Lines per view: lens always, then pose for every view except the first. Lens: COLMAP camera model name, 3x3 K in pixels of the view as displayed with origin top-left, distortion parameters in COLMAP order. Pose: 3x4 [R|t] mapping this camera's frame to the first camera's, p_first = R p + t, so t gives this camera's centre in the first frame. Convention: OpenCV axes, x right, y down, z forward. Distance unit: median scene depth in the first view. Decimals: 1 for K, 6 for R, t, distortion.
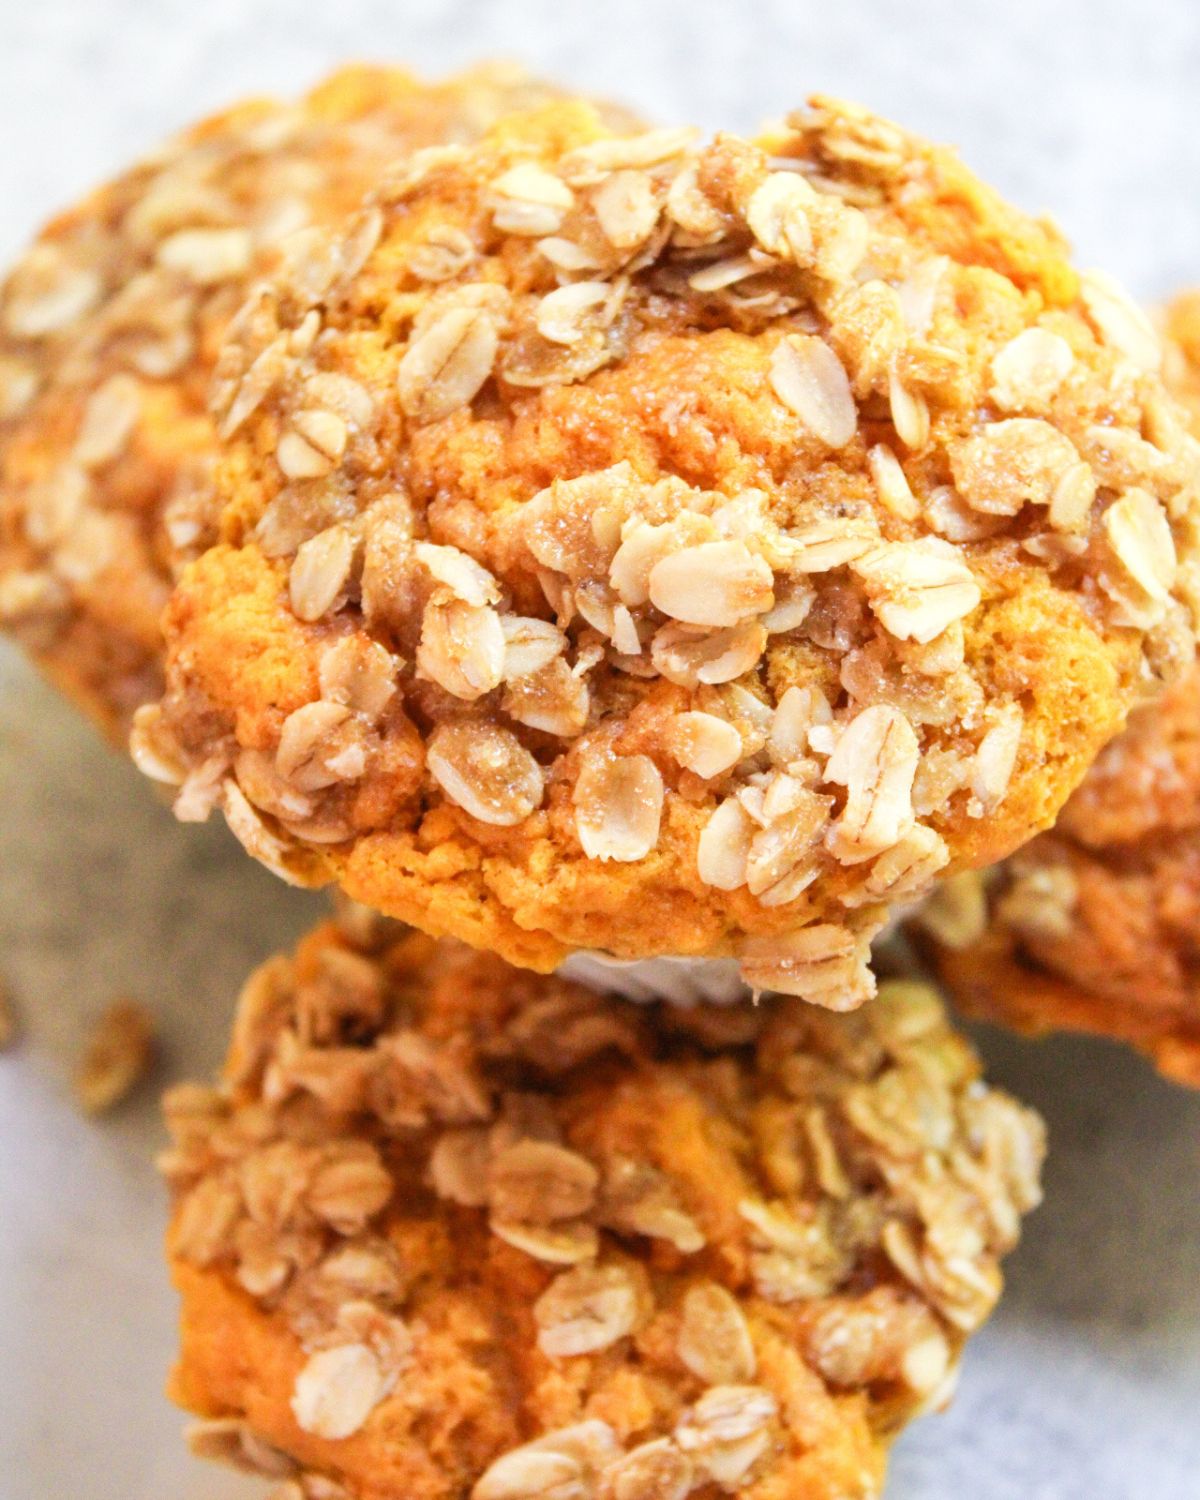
lens RADIAL K [[4052.2, 0, 599.1], [0, 4052.2, 749.3], [0, 0, 1]] dist [-0.068763, 0.000000]
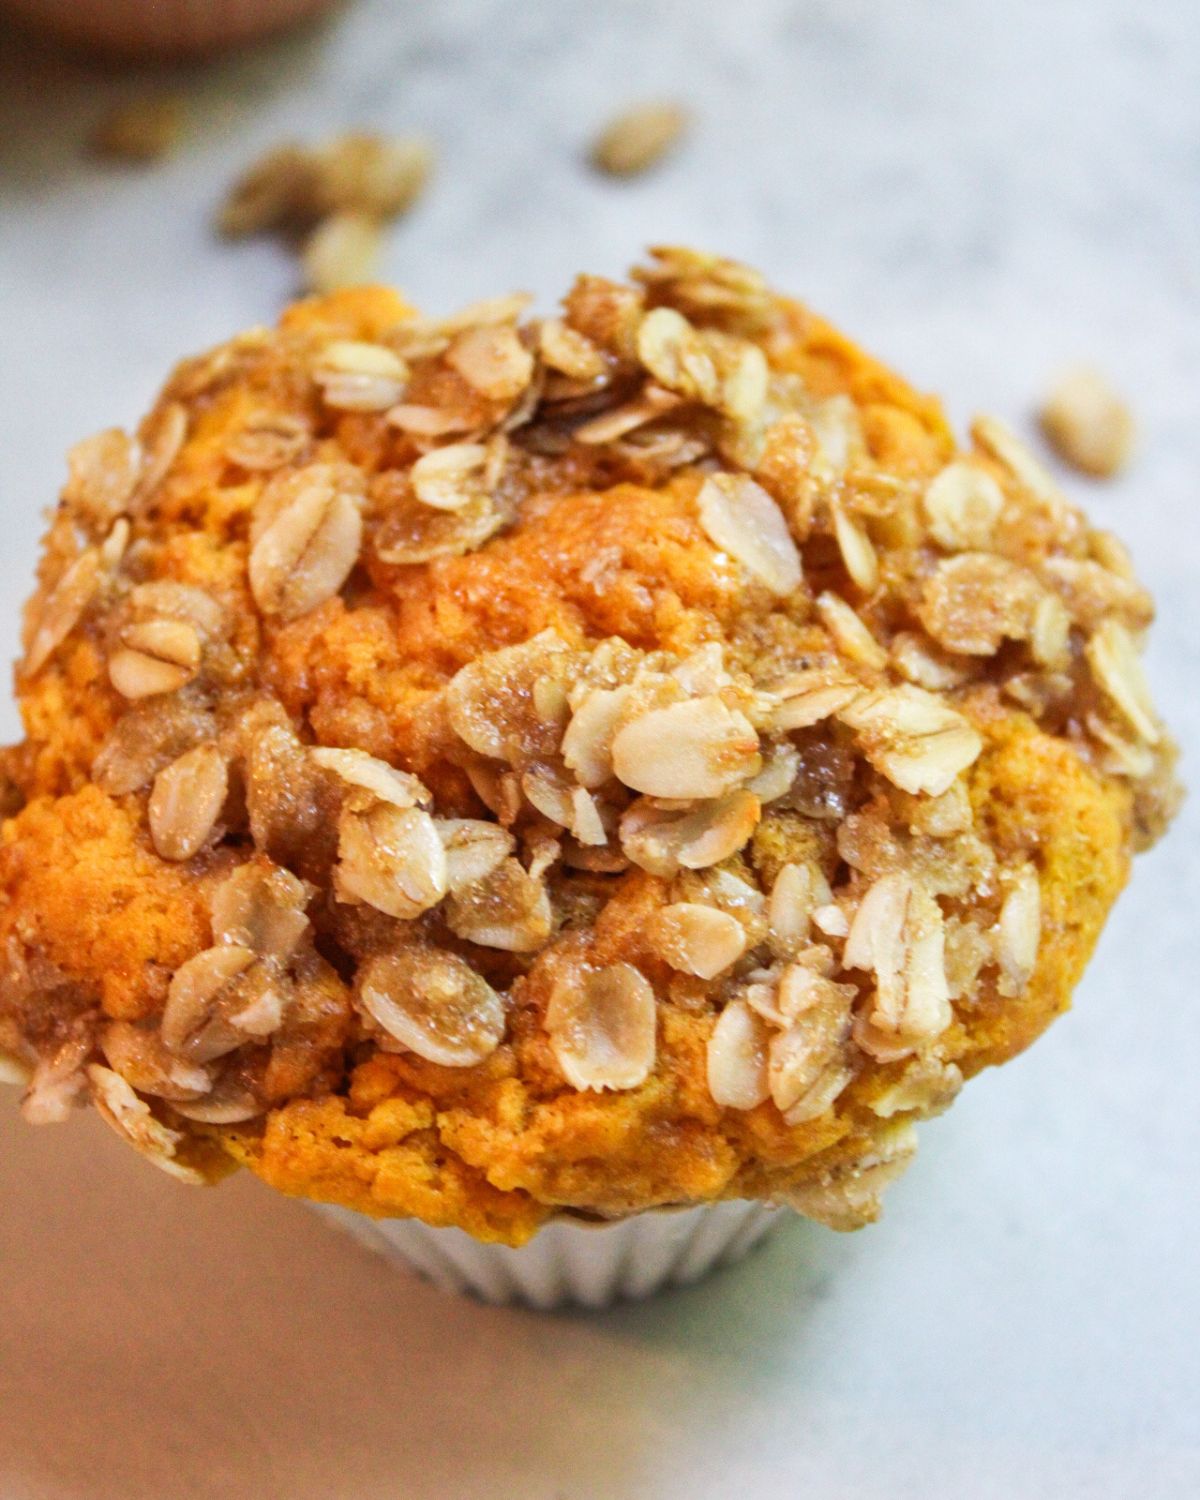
lens RADIAL K [[3606.9, 0, 594.5], [0, 3606.9, 748.7], [0, 0, 1]] dist [-0.067667, 0.000000]
pose [[0.971389, -0.084017, 0.222136, -0.154189], [0.118051, 0.982414, -0.144660, 0.064005], [-0.206076, 0.166745, 0.964224, 0.270352]]
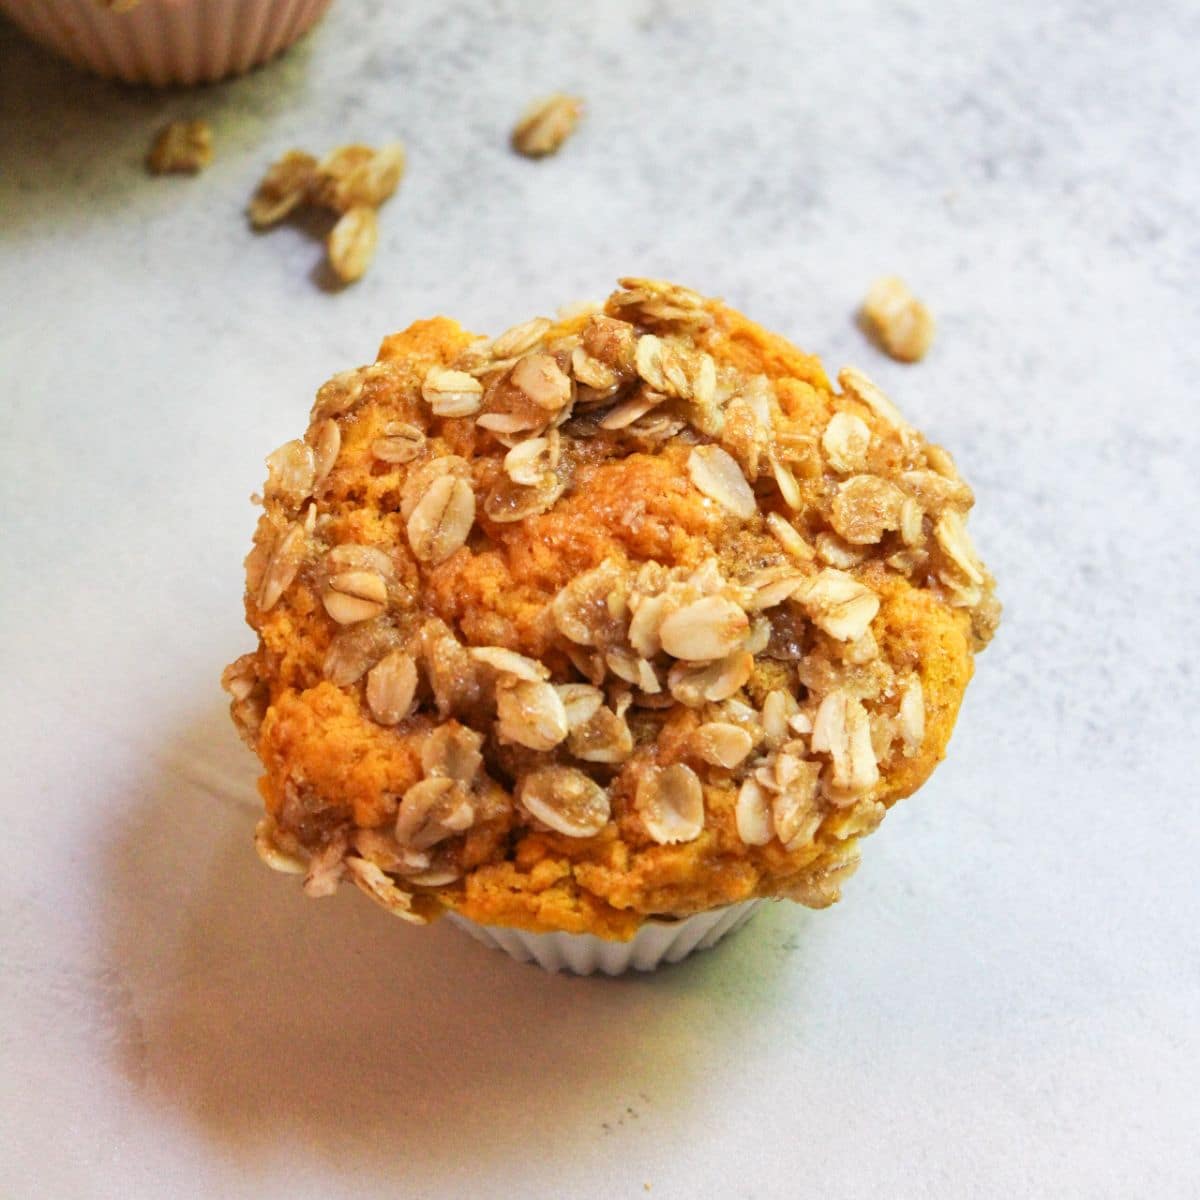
lens RADIAL K [[4103.3, 0, 601.3], [0, 4103.3, 601.2], [0, 0, 1]] dist [-0.149375, 0.000000]
pose [[0.933491, -0.194618, 0.301194, -0.412128], [0.221395, 0.973509, -0.057133, 0.021206], [-0.282096, 0.120016, 0.951850, -0.309859]]
